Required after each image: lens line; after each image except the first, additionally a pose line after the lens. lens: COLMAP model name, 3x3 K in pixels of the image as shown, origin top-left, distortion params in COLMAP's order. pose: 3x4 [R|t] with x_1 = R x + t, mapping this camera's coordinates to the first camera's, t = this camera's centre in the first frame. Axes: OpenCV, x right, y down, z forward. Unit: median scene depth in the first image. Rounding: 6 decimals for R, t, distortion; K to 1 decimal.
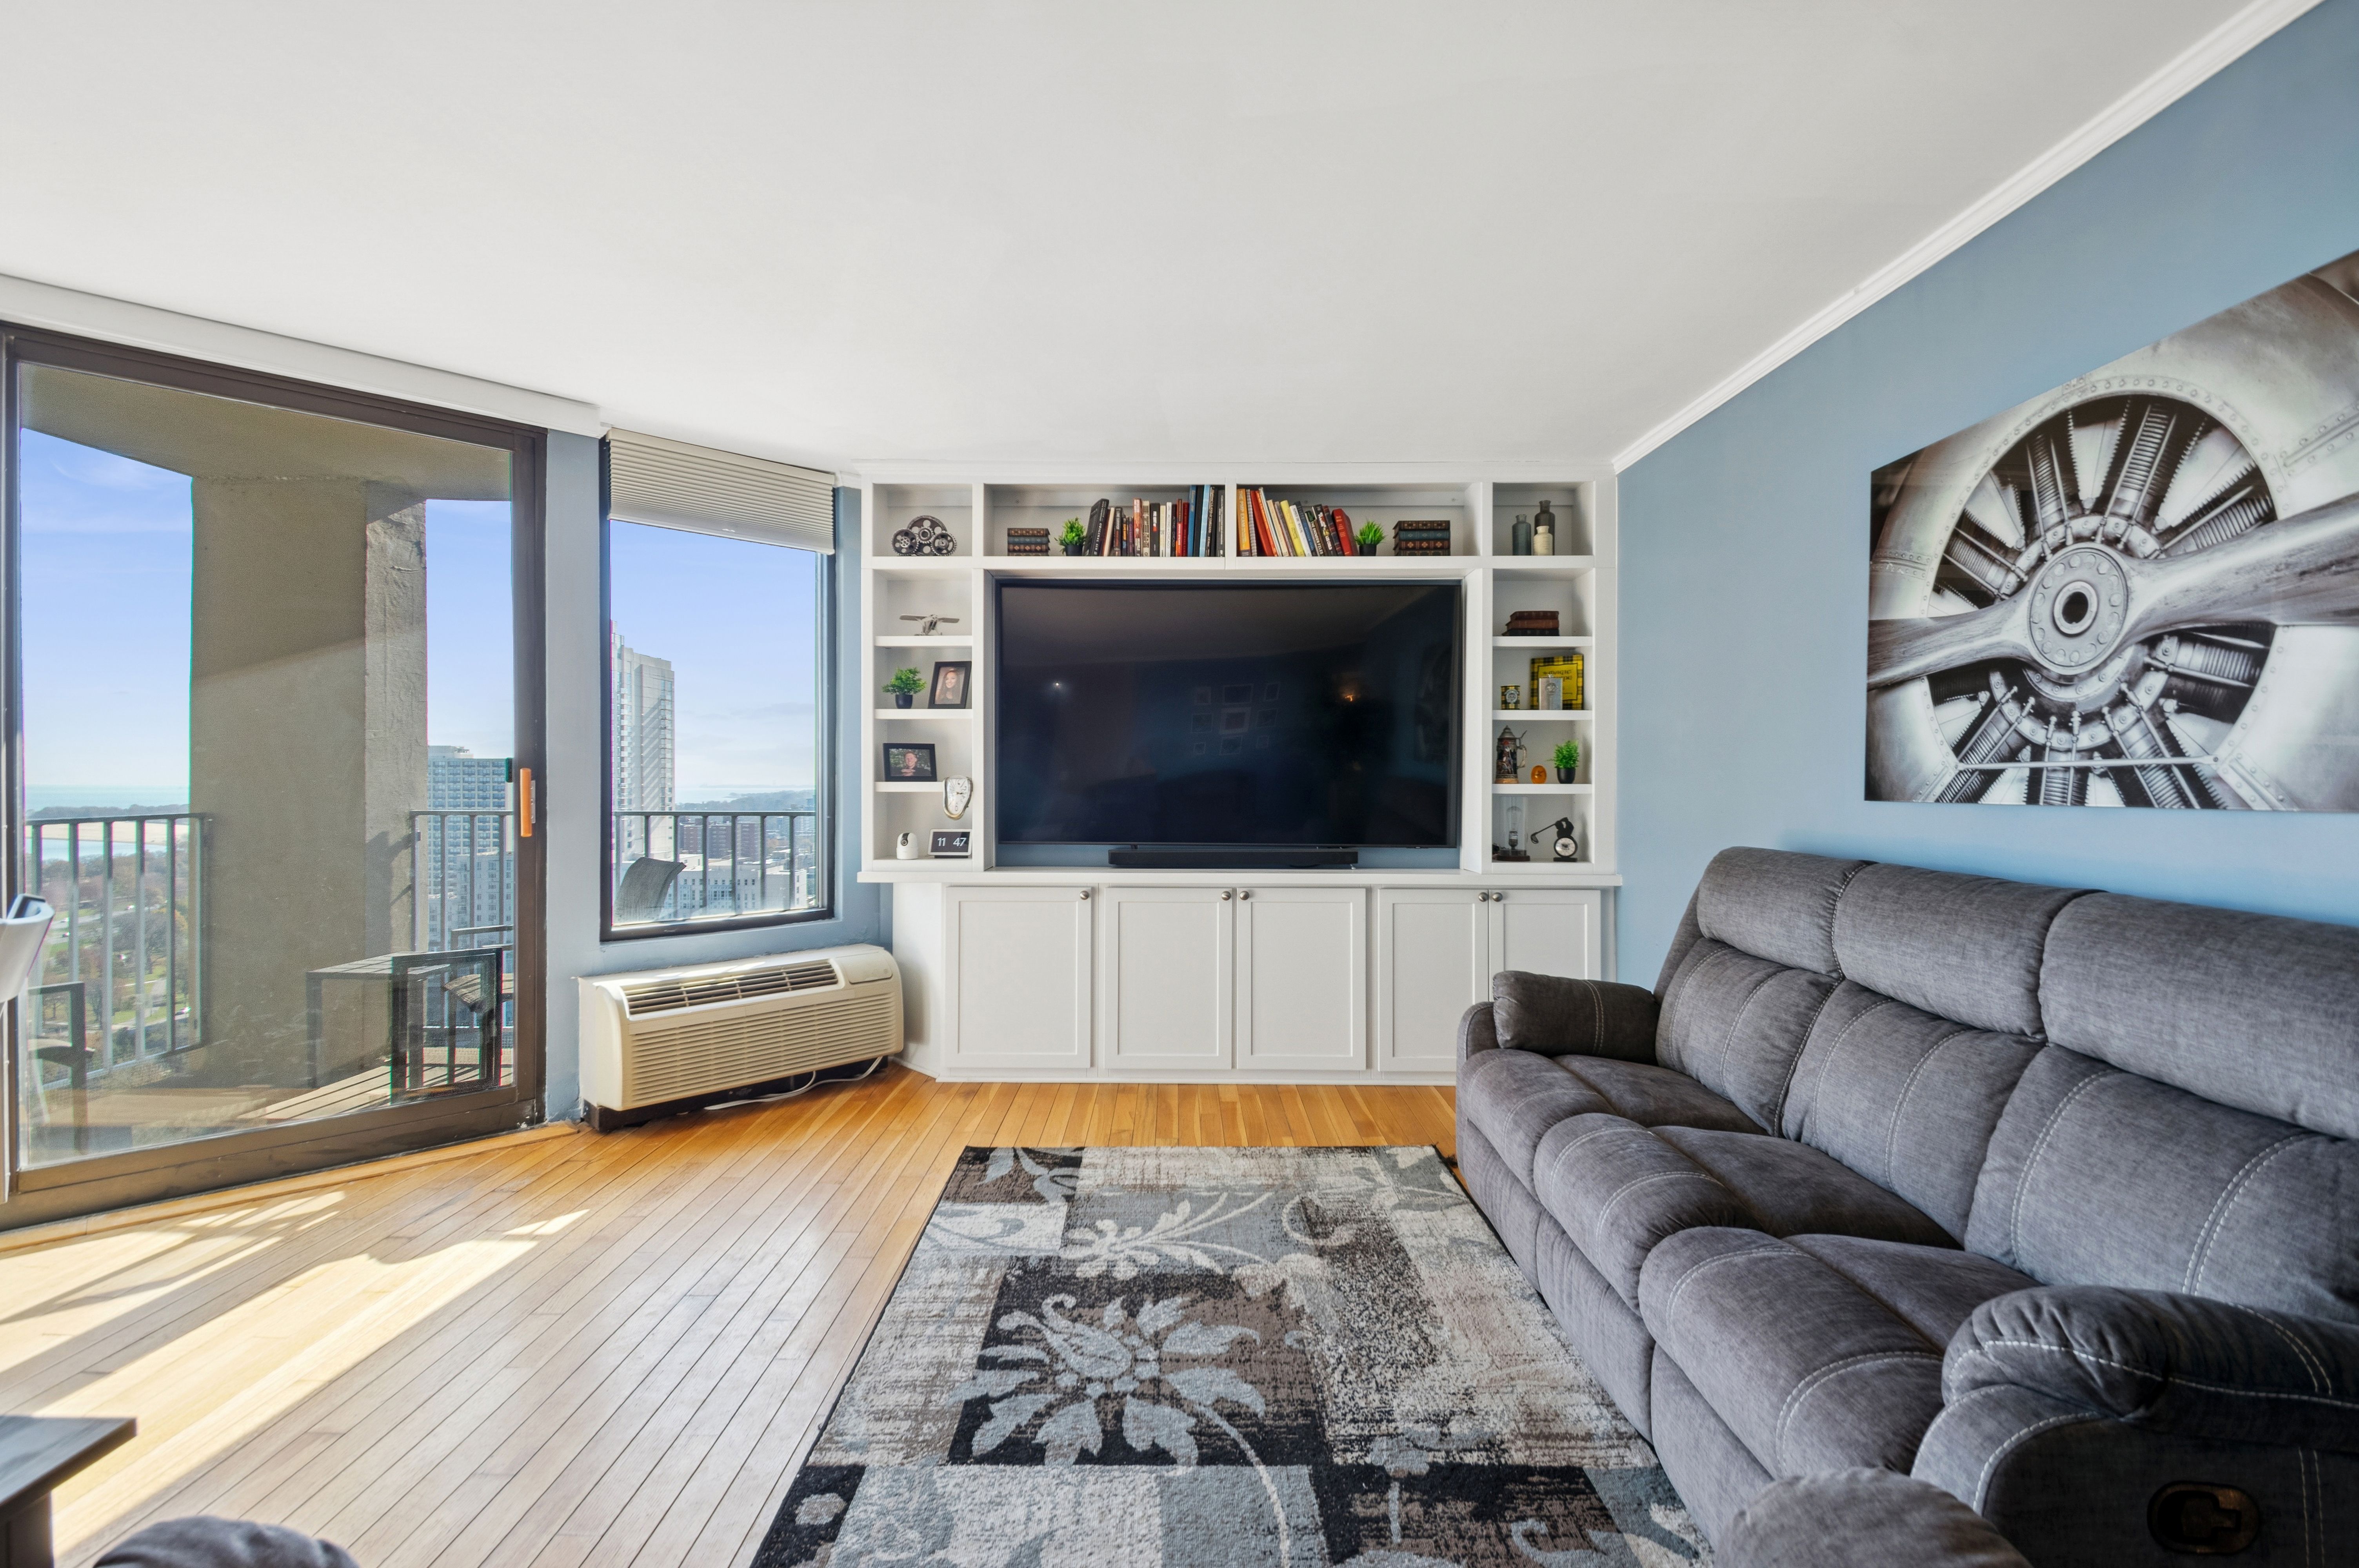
lens RADIAL K [[1056.3, 0, 1156.4], [0, 1056.3, 777.9], [0, 0, 1]] dist [0.026155, -0.017289]
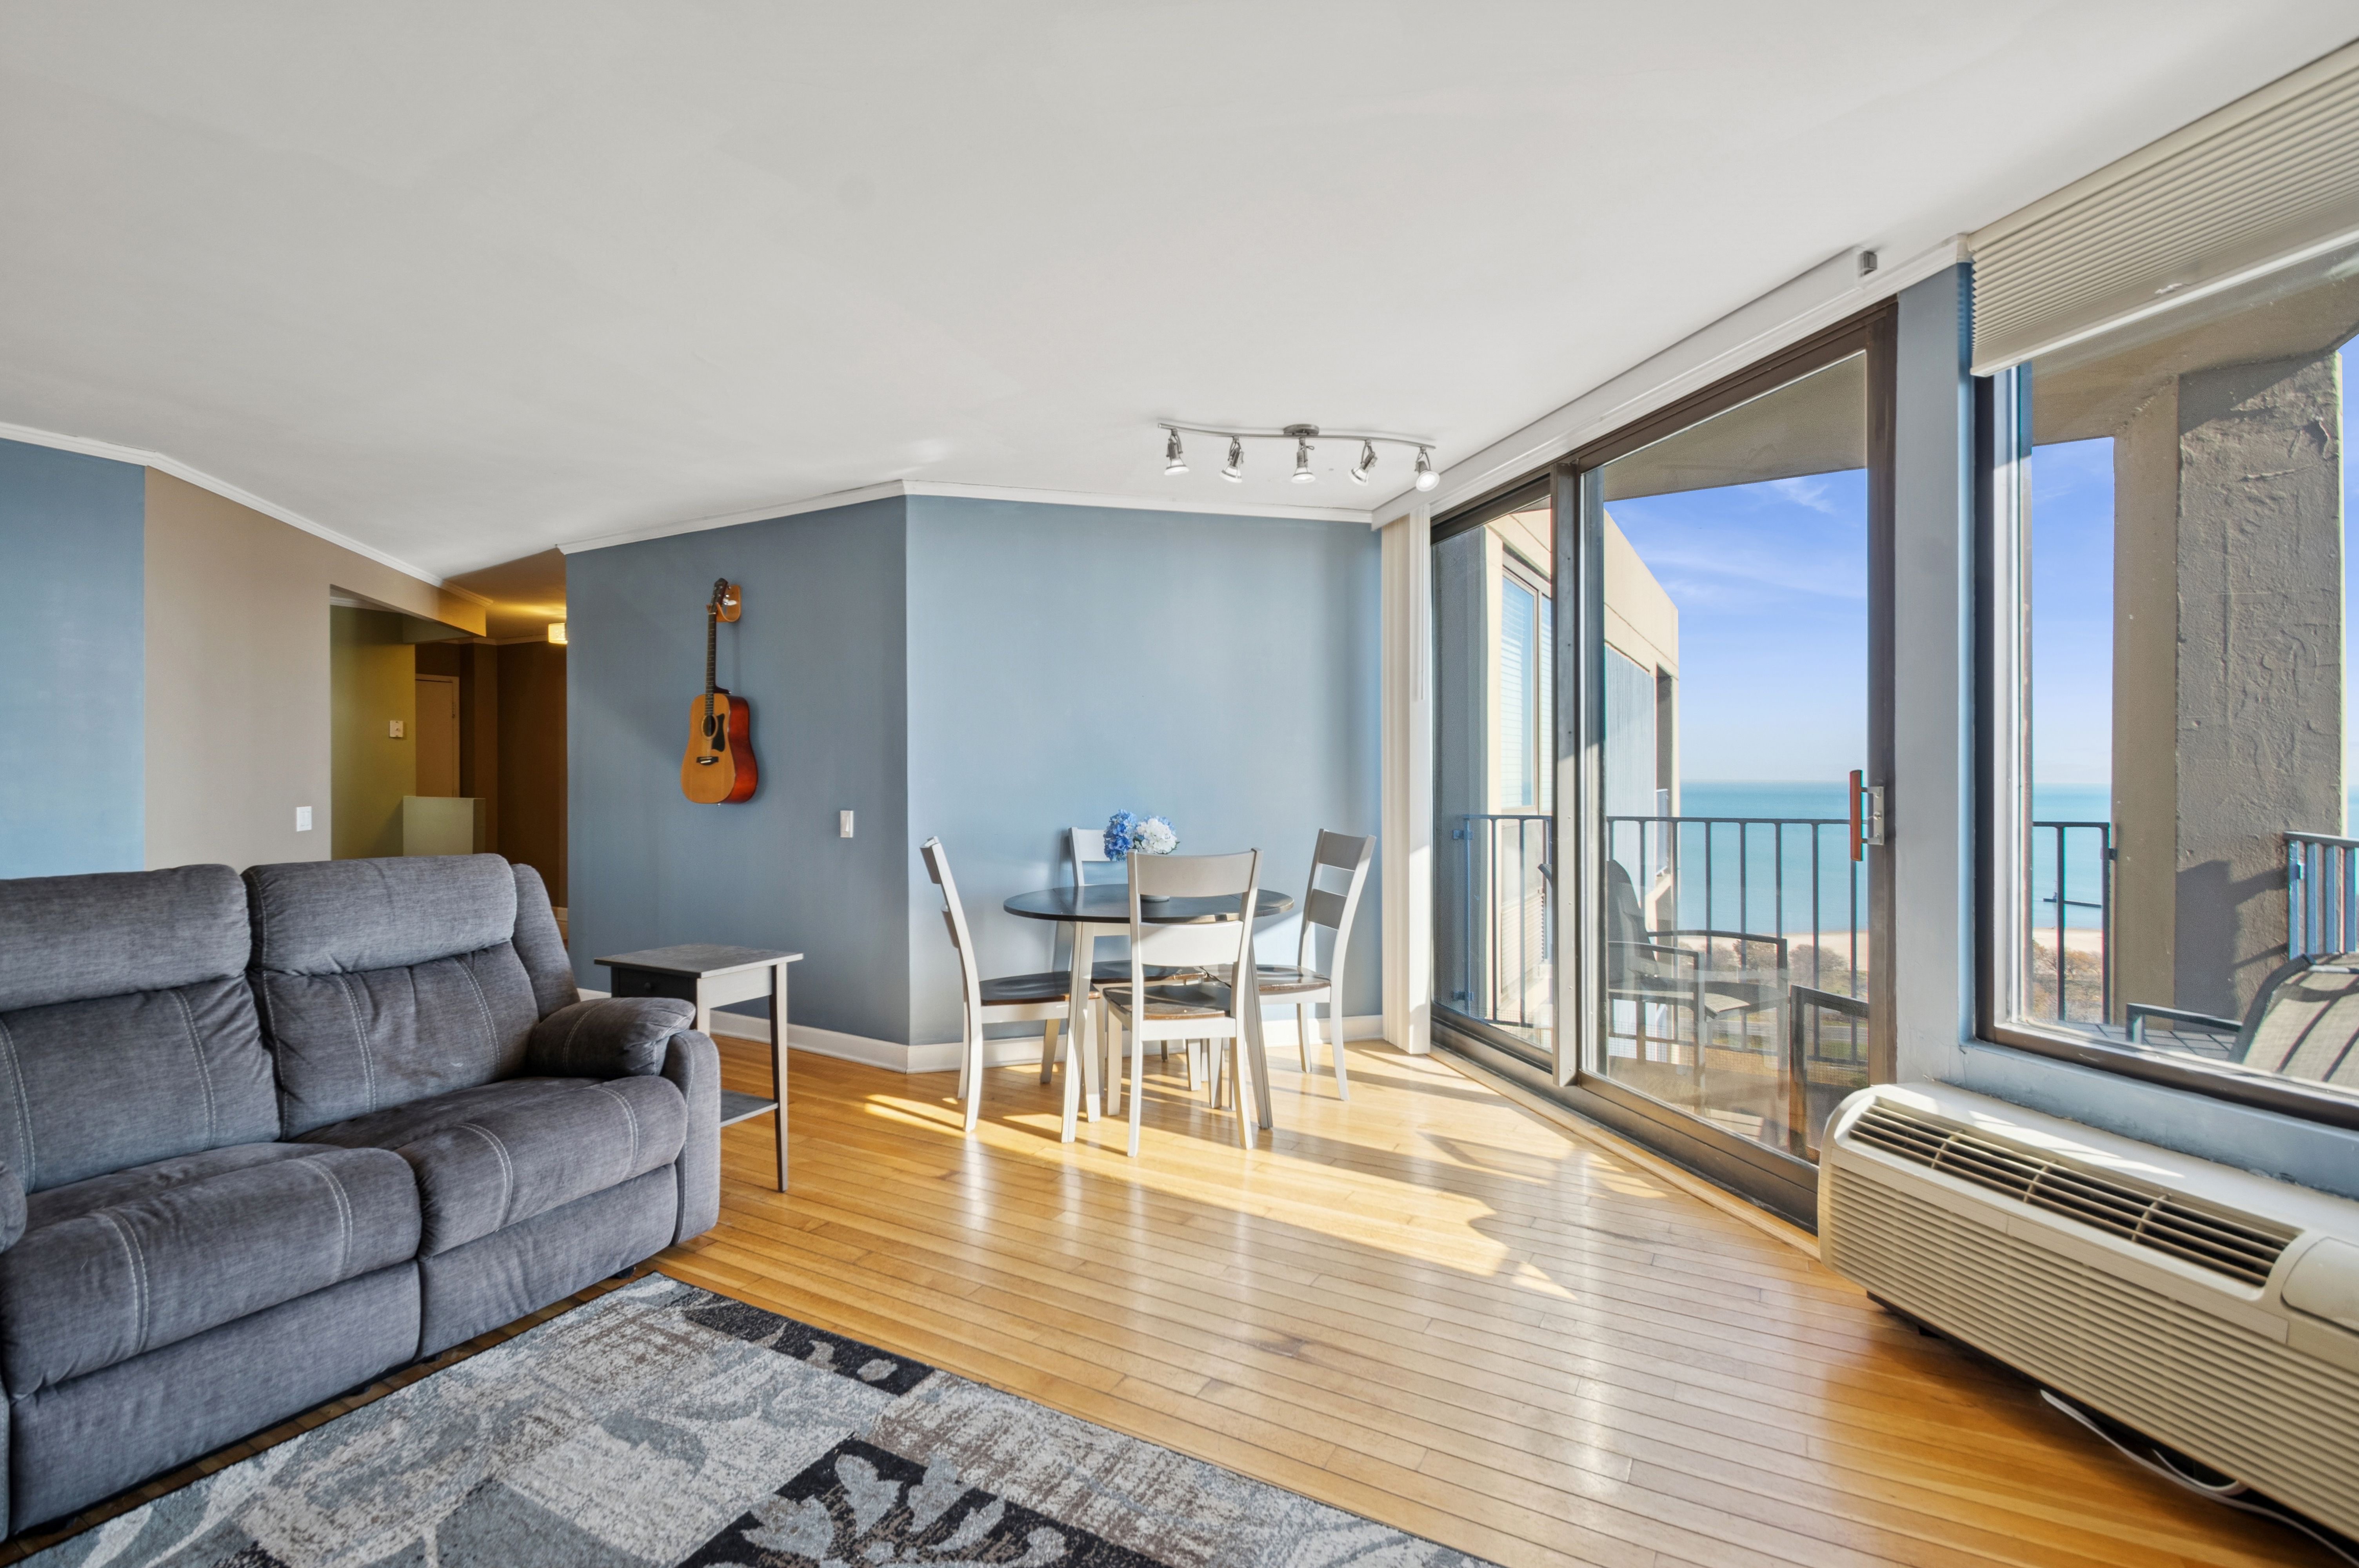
lens RADIAL K [[1056.3, 0, 1156.4], [0, 1056.3, 777.9], [0, 0, 1]] dist [0.026155, -0.017289]
pose [[-0.491403, -0.003255, -0.870926, 0.256761], [-0.001327, 0.999995, -0.002989, -0.000509], [0.870931, -0.000314, -0.491405, 0.802813]]
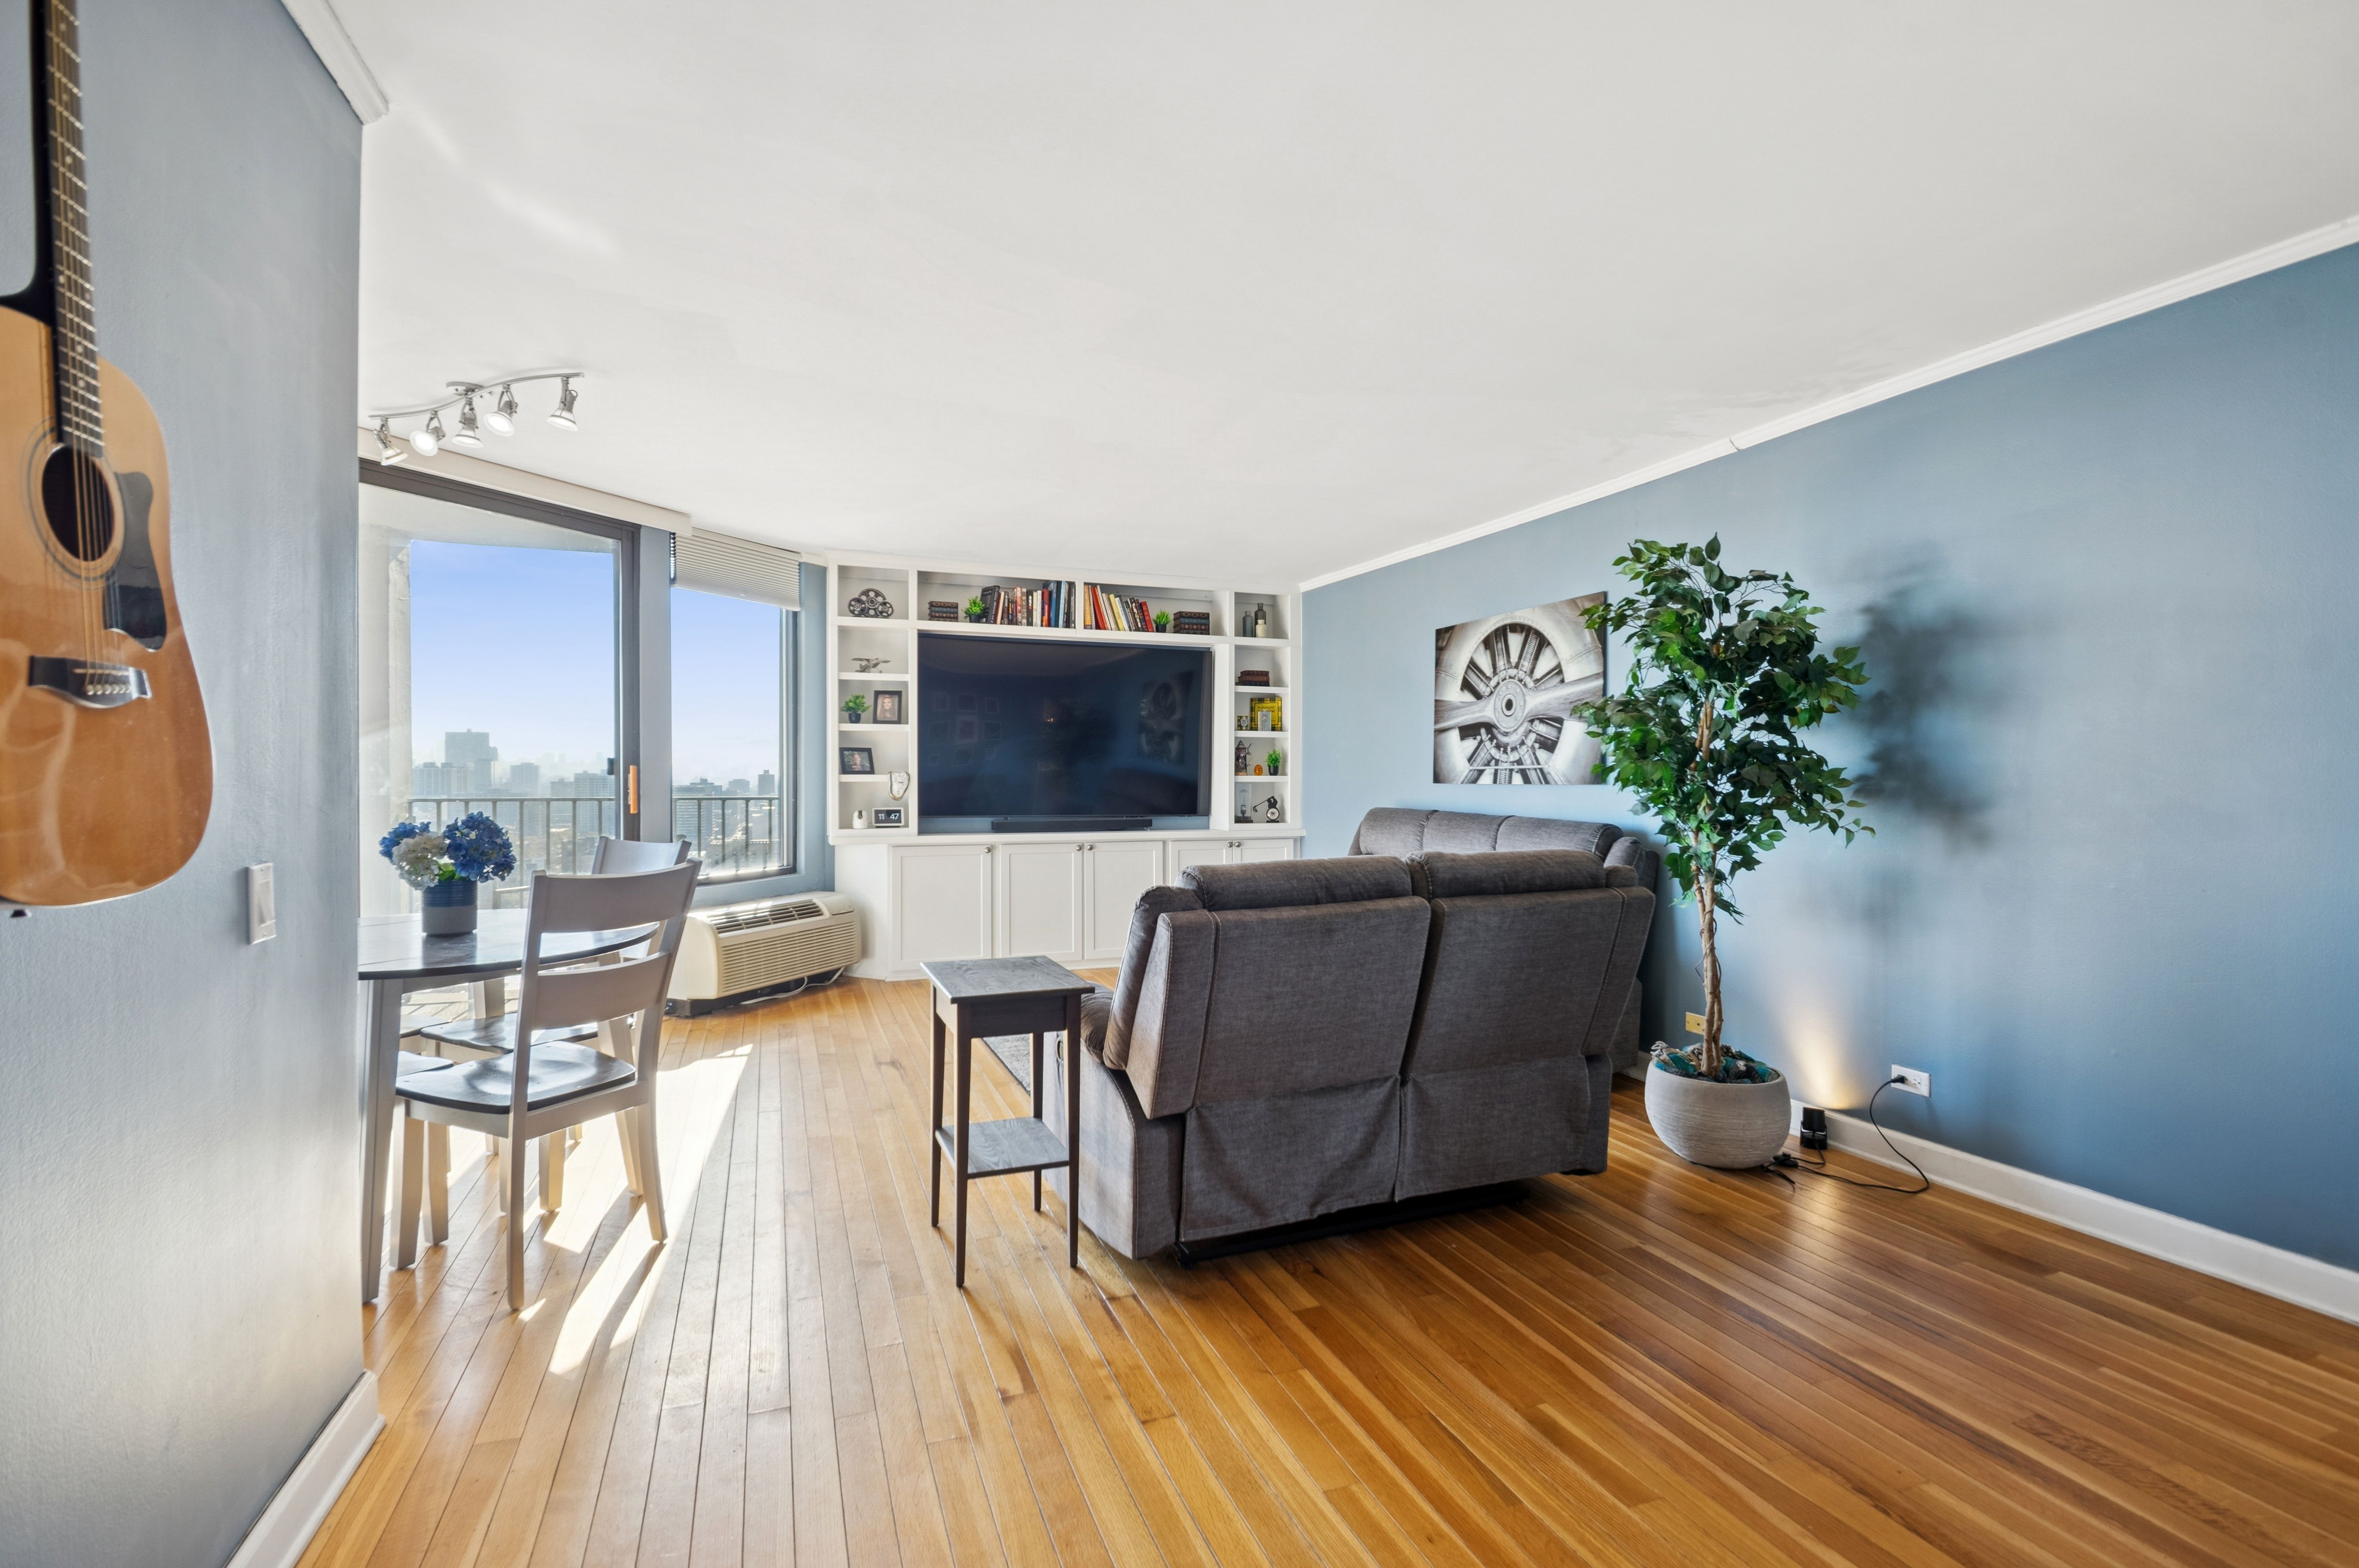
lens RADIAL K [[1056.3, 0, 1156.4], [0, 1056.3, 777.9], [0, 0, 1]] dist [0.026155, -0.017289]
pose [[0.934710, -0.001480, 0.355409, -0.374835], [-0.000902, 0.999978, 0.006538, -0.001852], [-0.355410, -0.006432, 0.934688, -0.485638]]
